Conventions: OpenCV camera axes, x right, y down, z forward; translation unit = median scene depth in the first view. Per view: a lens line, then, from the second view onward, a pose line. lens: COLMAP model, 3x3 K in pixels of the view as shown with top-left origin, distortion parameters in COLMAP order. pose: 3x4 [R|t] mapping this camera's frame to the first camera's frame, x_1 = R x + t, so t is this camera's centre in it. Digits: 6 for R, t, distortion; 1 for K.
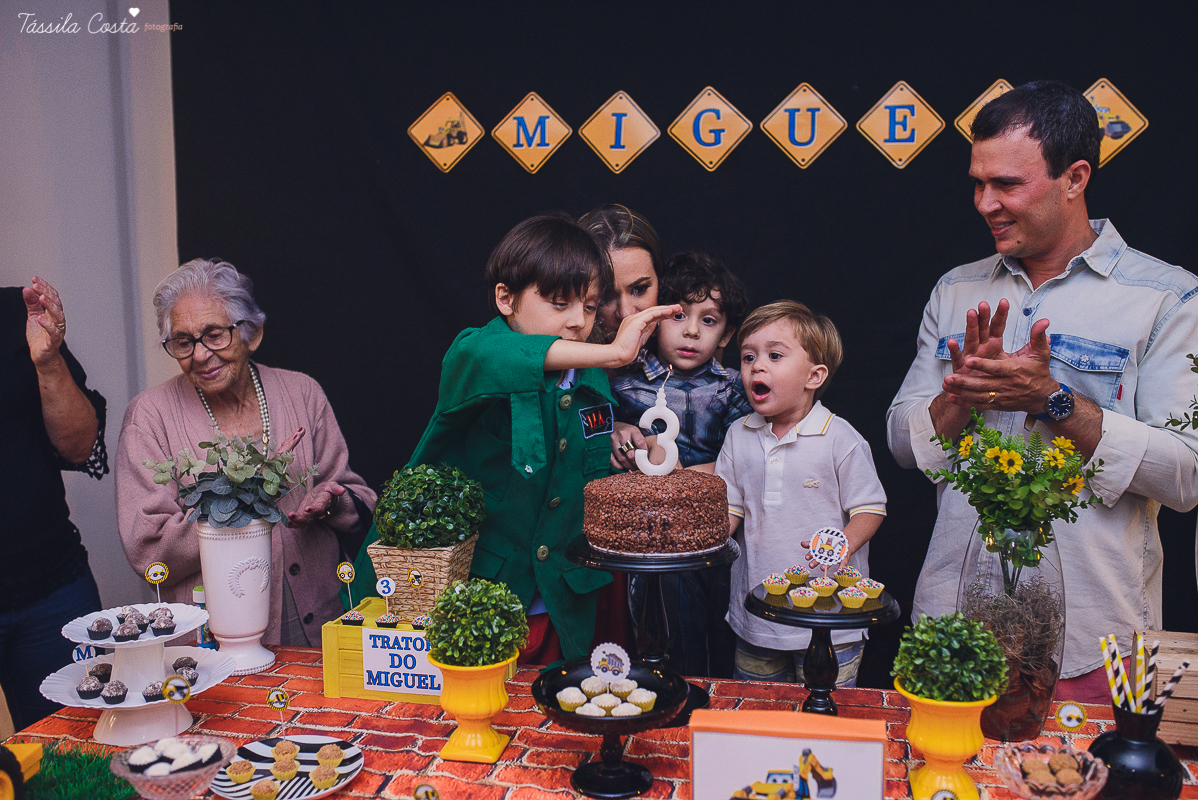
lens RADIAL K [[1172.7, 0, 594.2], [0, 1172.7, 412.6], [0, 0, 1]] dist [-0.008669, 0.000000]
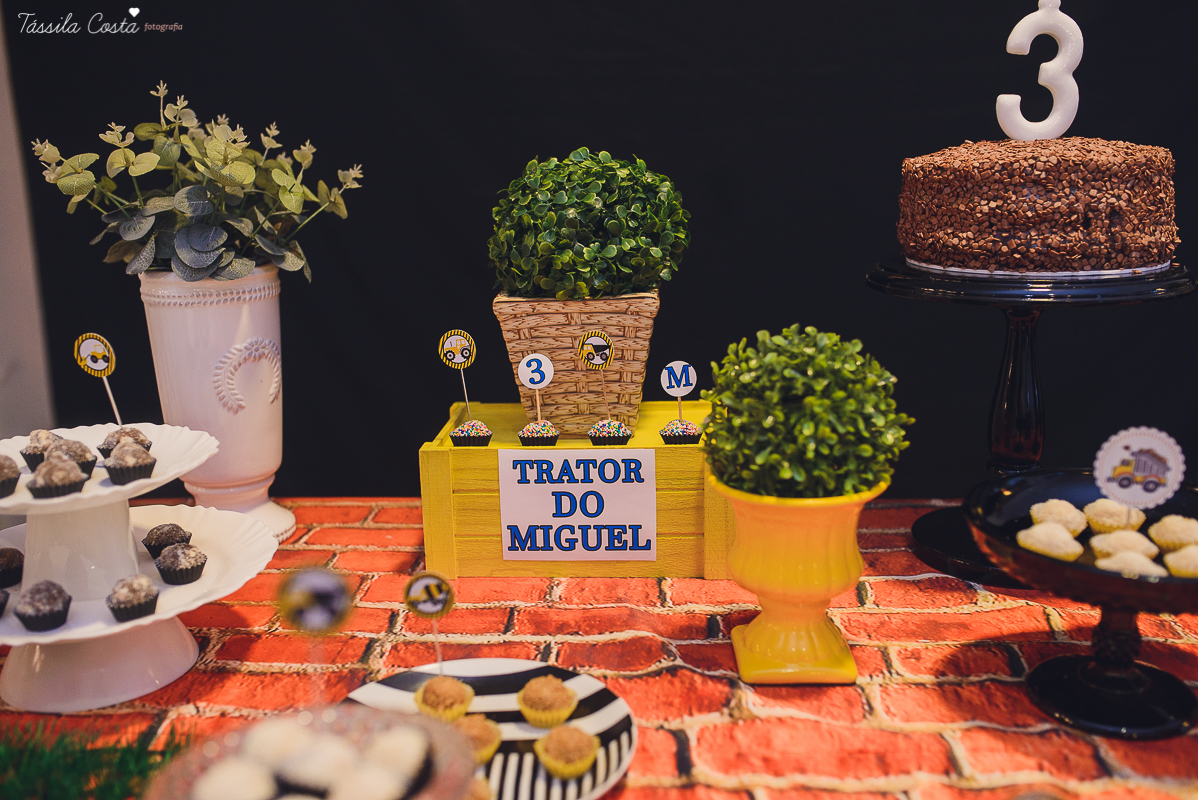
lens RADIAL K [[1172.7, 0, 593.7], [0, 1172.7, 393.7], [0, 0, 1]] dist [-0.008669, 0.000000]
pose [[0.985402, -0.052970, 0.161791, -0.260956], [0.034574, 0.992825, 0.114469, 0.106466], [-0.166694, -0.107204, 0.980163, 0.505166]]
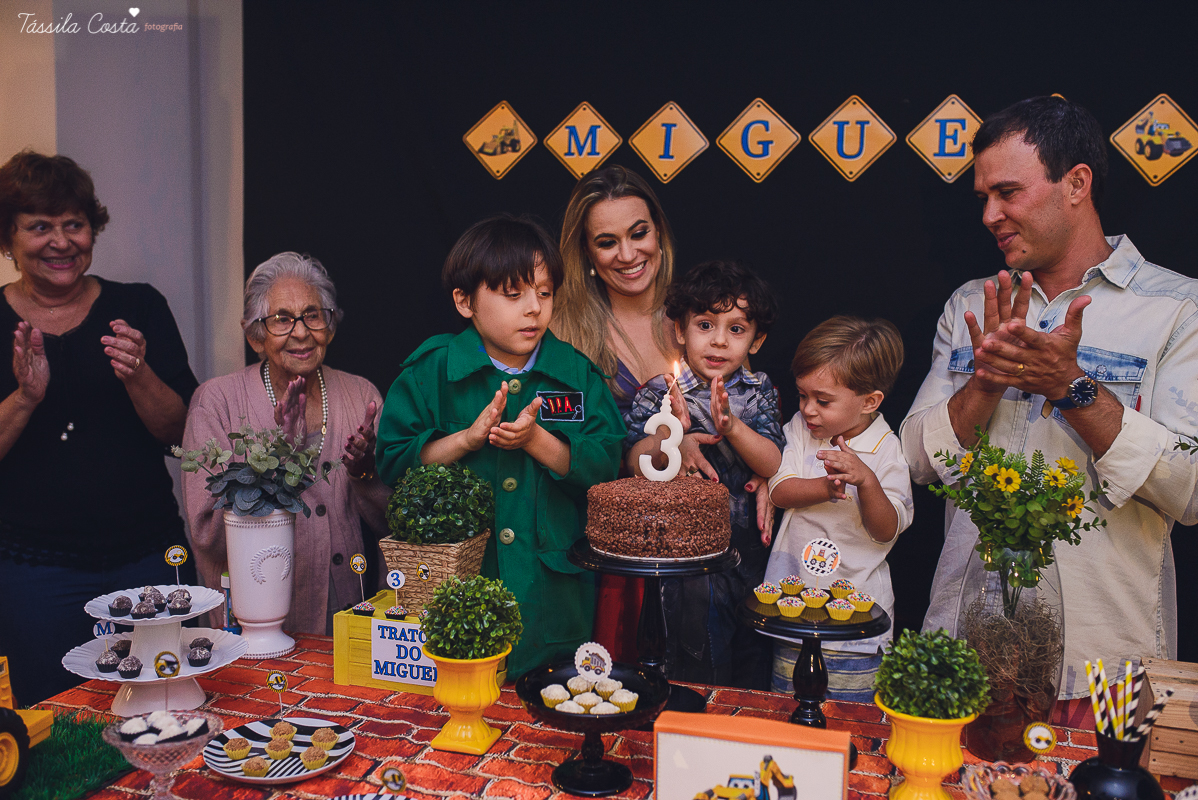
lens RADIAL K [[1172.7, 0, 596.8], [0, 1172.7, 425.1], [0, 0, 1]] dist [-0.008669, 0.000000]
pose [[0.995967, 0.034703, -0.082735, 0.084841], [-0.034703, 0.999397, 0.001438, 0.006256], [0.082735, 0.001439, 0.996571, -0.010052]]
